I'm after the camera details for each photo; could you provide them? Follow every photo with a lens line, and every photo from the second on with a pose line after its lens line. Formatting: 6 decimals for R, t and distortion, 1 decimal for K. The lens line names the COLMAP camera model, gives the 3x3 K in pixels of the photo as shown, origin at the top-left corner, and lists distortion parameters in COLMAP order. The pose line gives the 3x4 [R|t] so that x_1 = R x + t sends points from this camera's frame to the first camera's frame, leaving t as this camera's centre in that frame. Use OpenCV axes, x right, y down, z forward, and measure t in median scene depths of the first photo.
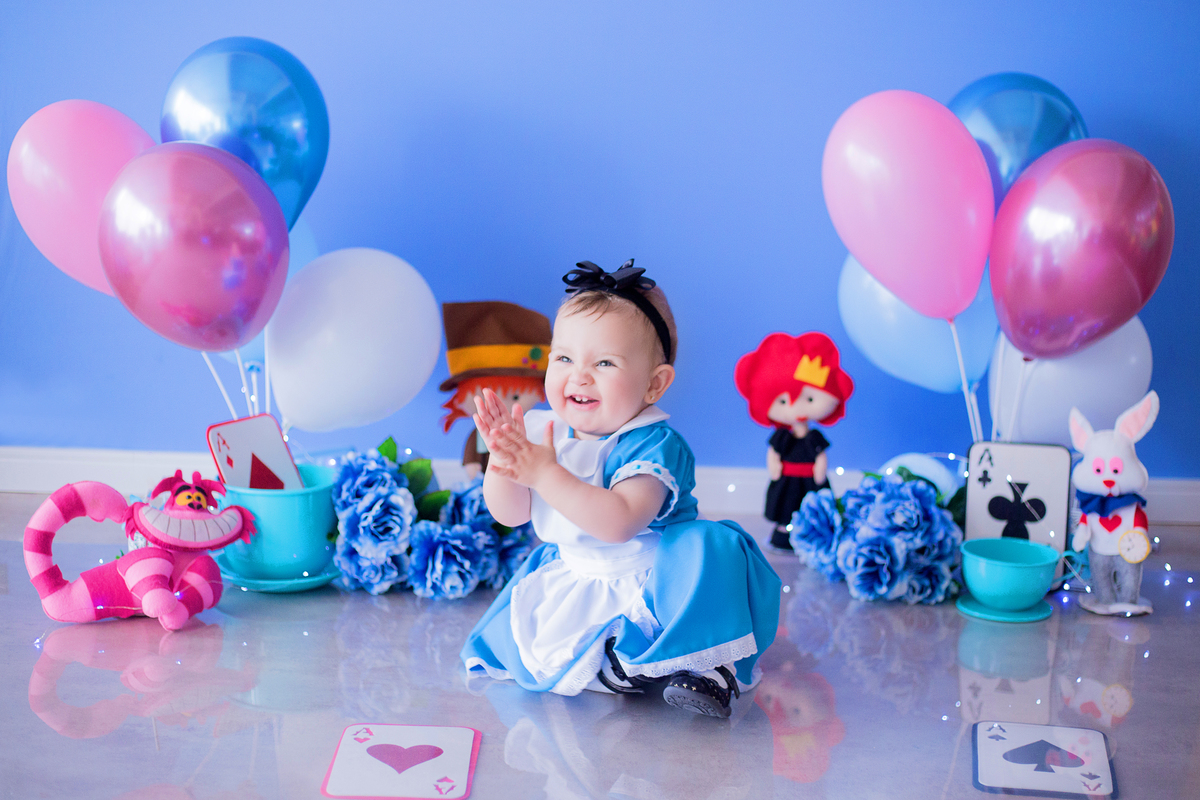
lens RADIAL K [[1949.8, 0, 620.2], [0, 1949.8, 383.0], [0, 0, 1]] dist [-0.055223, -0.239076]
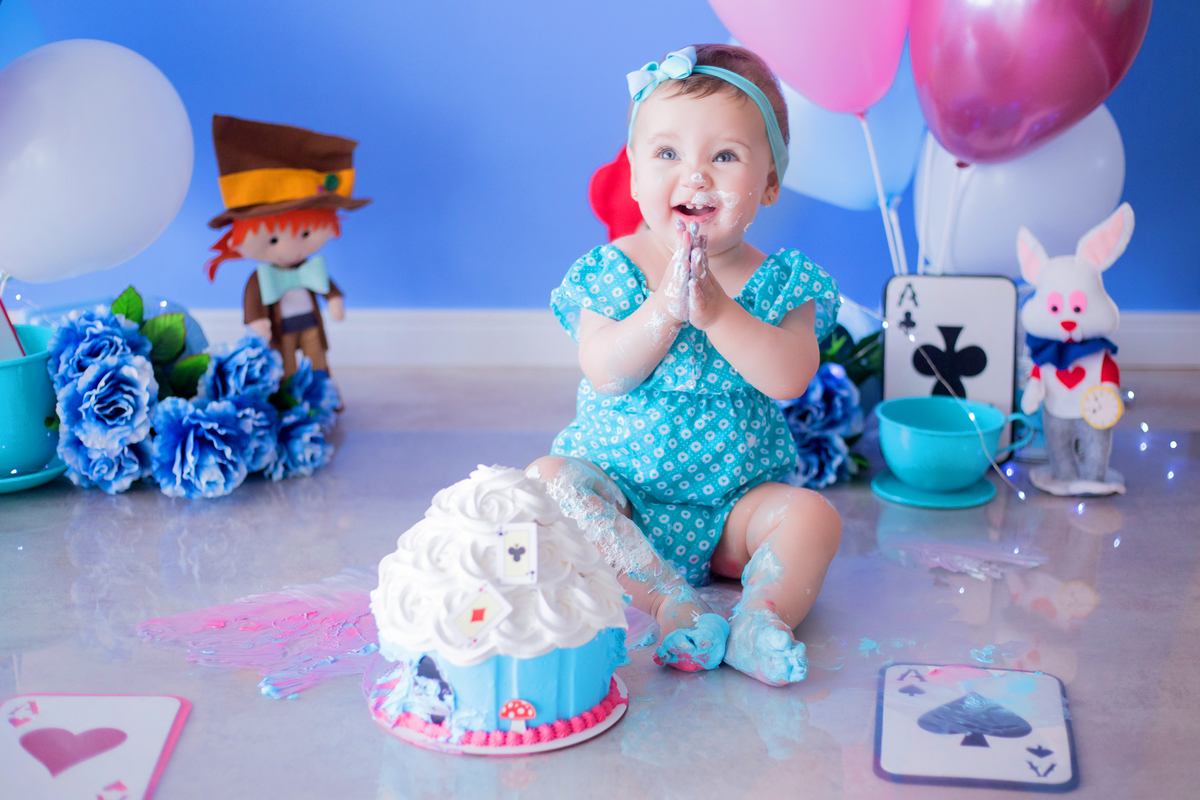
lens RADIAL K [[1949.8, 0, 620.2], [0, 1949.8, 383.0], [0, 0, 1]] dist [-0.055223, -0.239076]
pose [[0.999599, -0.025116, 0.013058, 0.064450], [0.023813, 0.995494, 0.091787, -0.000033], [-0.015304, -0.091439, 0.995693, 0.237471]]
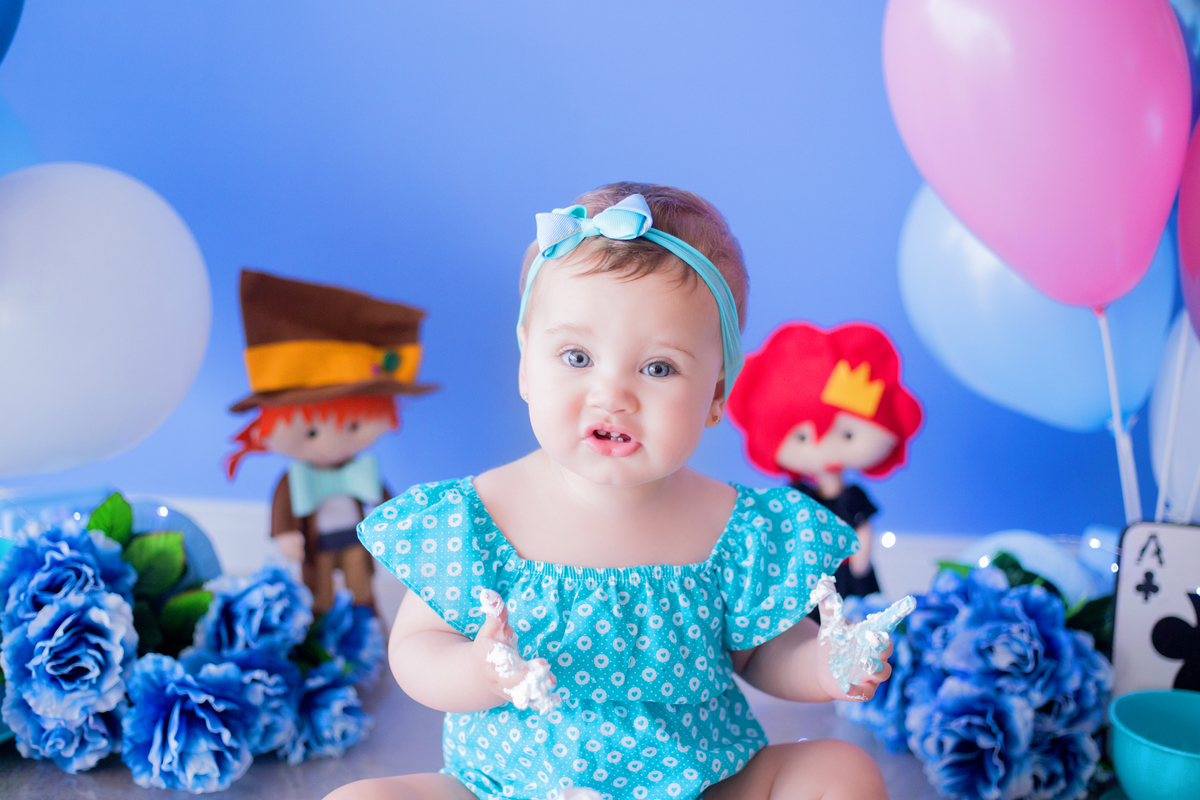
lens RADIAL K [[1796.3, 0, 594.0], [0, 1796.3, 376.2], [0, 0, 1]] dist [-0.033325, -0.425783]
pose [[0.999396, 0.020886, -0.027792, 0.037498], [-0.020341, 0.999598, 0.019744, -0.020357], [0.028193, -0.019167, 0.999419, 0.485840]]
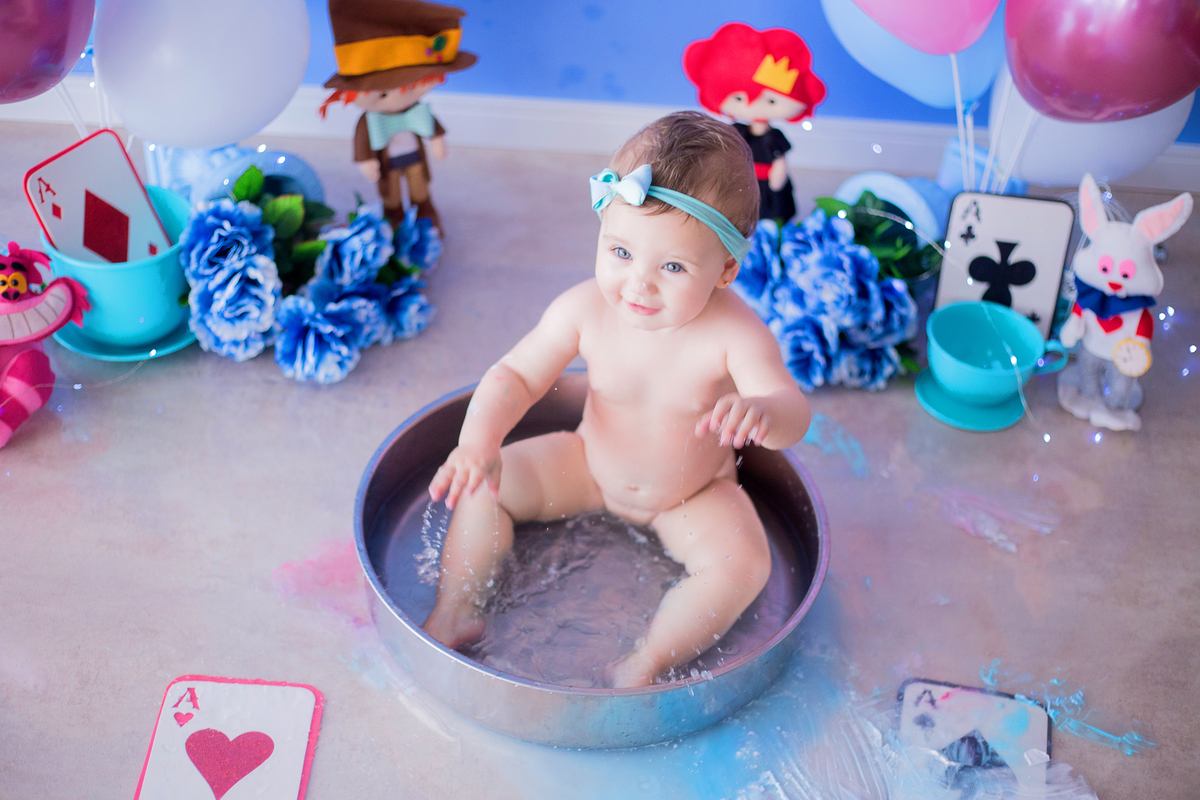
lens RADIAL K [[1796.3, 0, 594.0], [0, 1796.3, 376.2], [0, 0, 1]] dist [-0.033325, -0.425783]
pose [[0.998799, 0.046446, -0.015617, 0.042994], [-0.033490, 0.879690, 0.474366, -0.265286], [0.035770, -0.473273, 0.880189, 0.299616]]
